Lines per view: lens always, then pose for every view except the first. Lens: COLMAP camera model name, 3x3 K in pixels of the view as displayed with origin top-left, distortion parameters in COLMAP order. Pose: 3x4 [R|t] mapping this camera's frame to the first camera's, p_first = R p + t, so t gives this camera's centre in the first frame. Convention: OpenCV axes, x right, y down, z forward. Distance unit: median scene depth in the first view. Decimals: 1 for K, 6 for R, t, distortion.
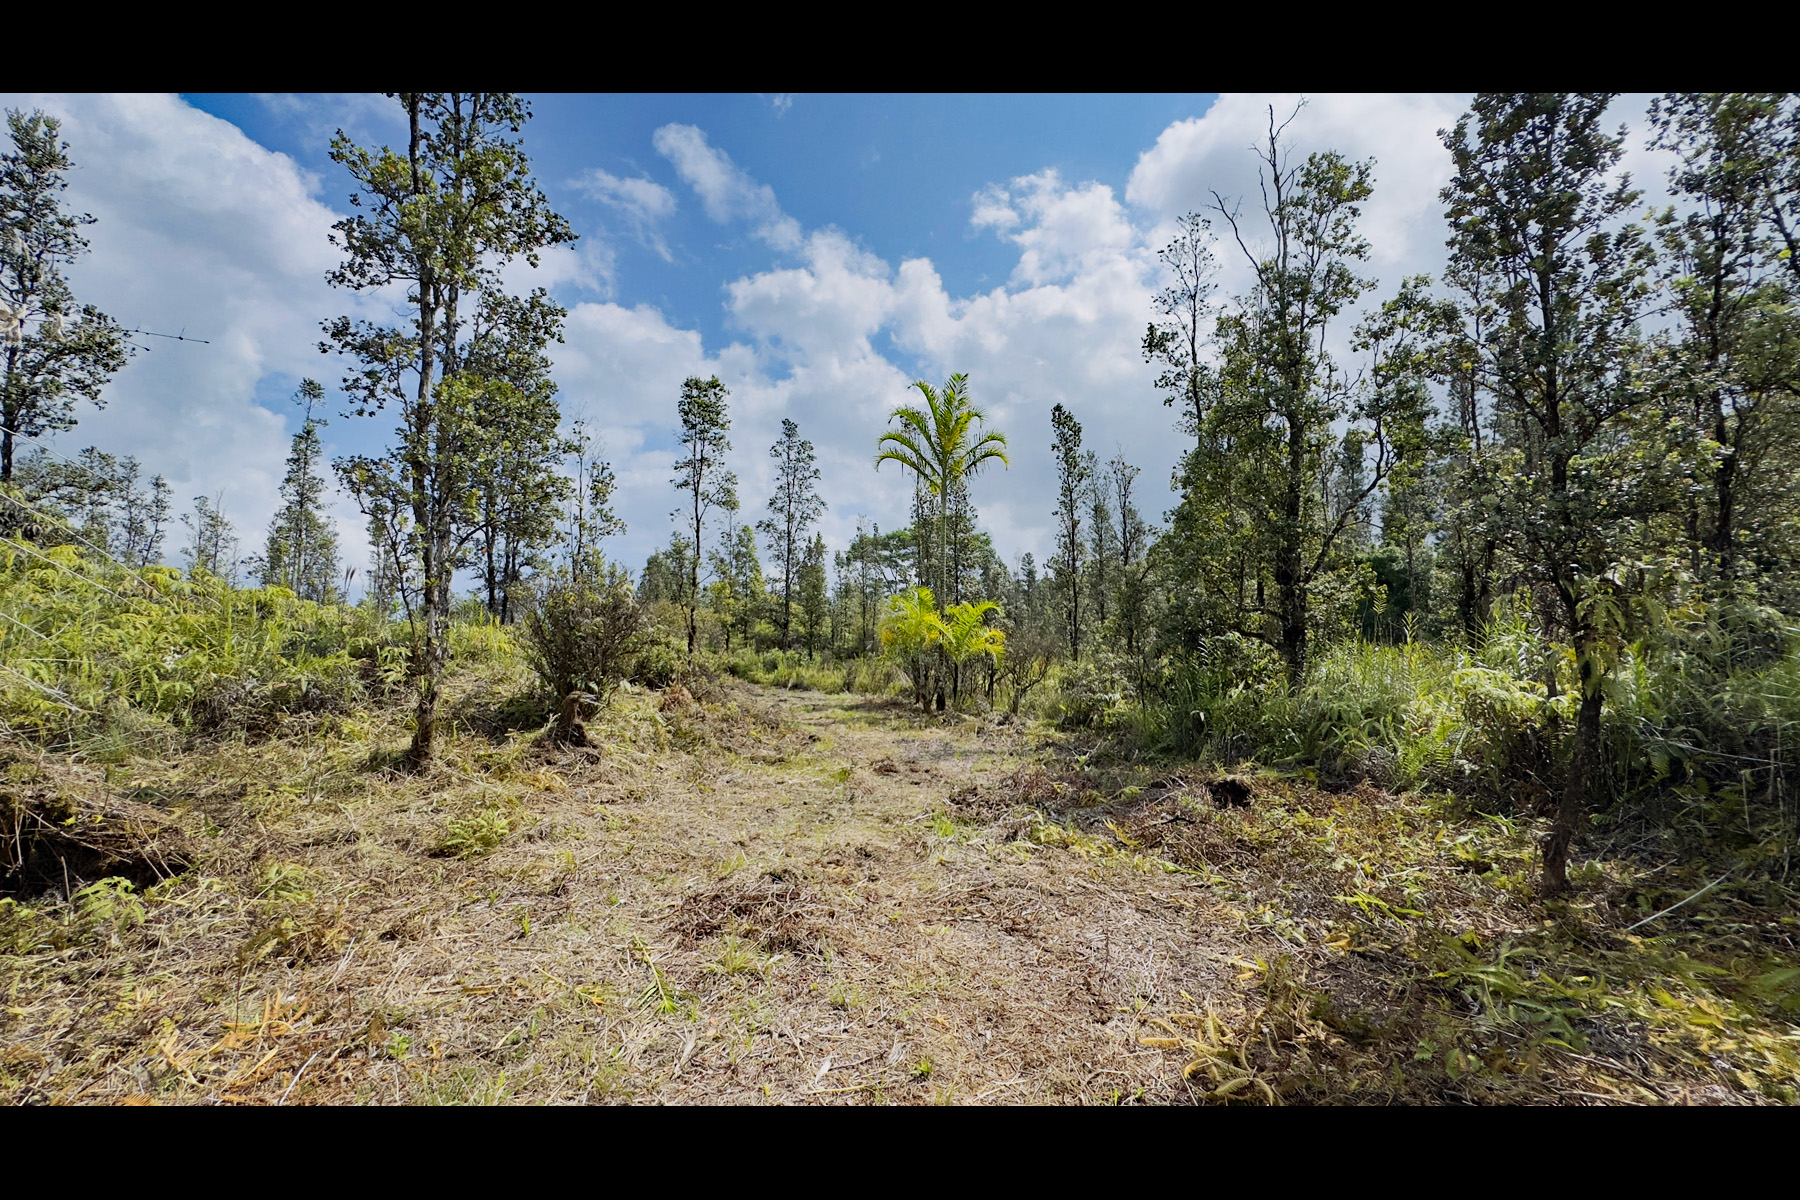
lens RADIAL K [[709.8, 0, 895.9], [0, 709.8, 594.8], [0, 0, 1]] dist [-0.008033, 0.001115]
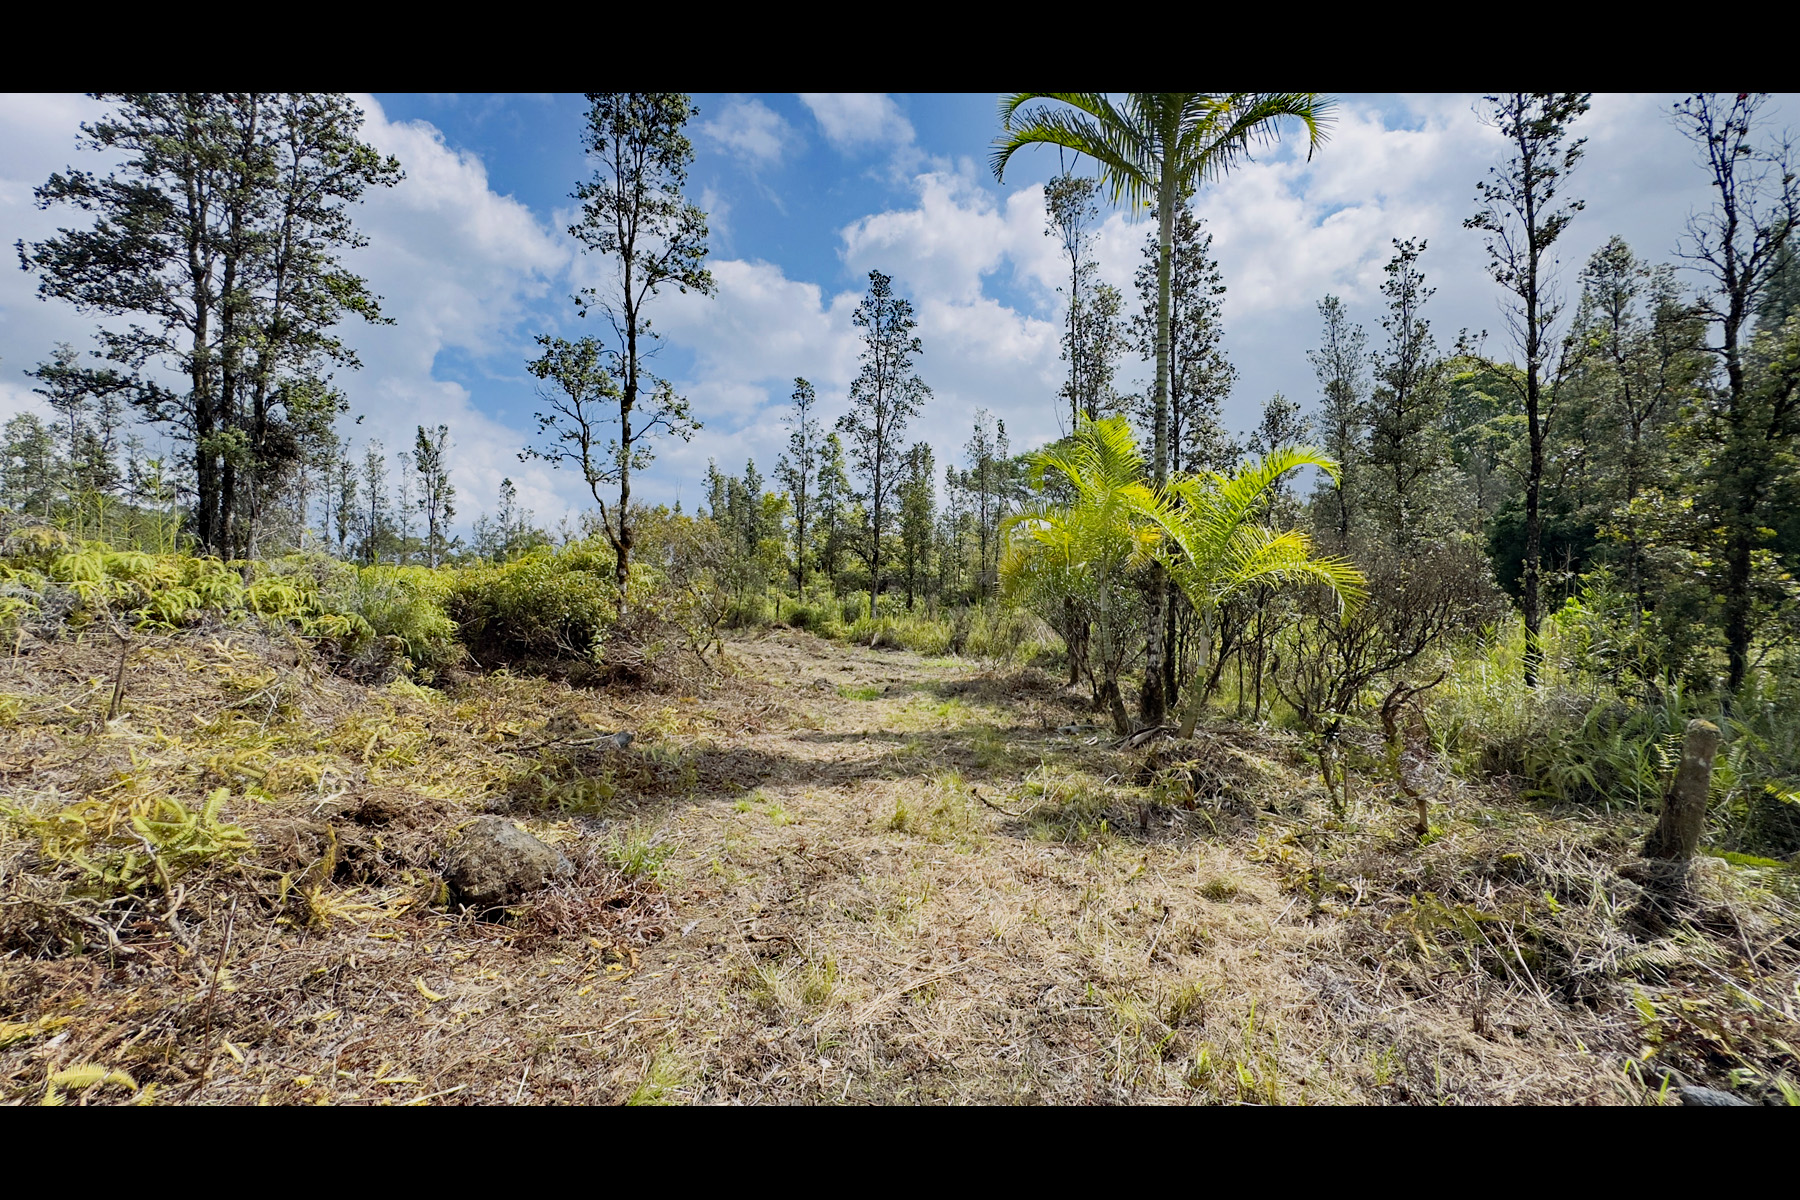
lens RADIAL K [[709.8, 0, 895.9], [0, 709.8, 594.8], [0, 0, 1]] dist [-0.008033, 0.001115]
pose [[0.984573, 0.008802, -0.174751, -0.006165], [0.003325, 0.997613, 0.068979, 0.029008], [0.174941, -0.068496, 0.982193, 0.281121]]
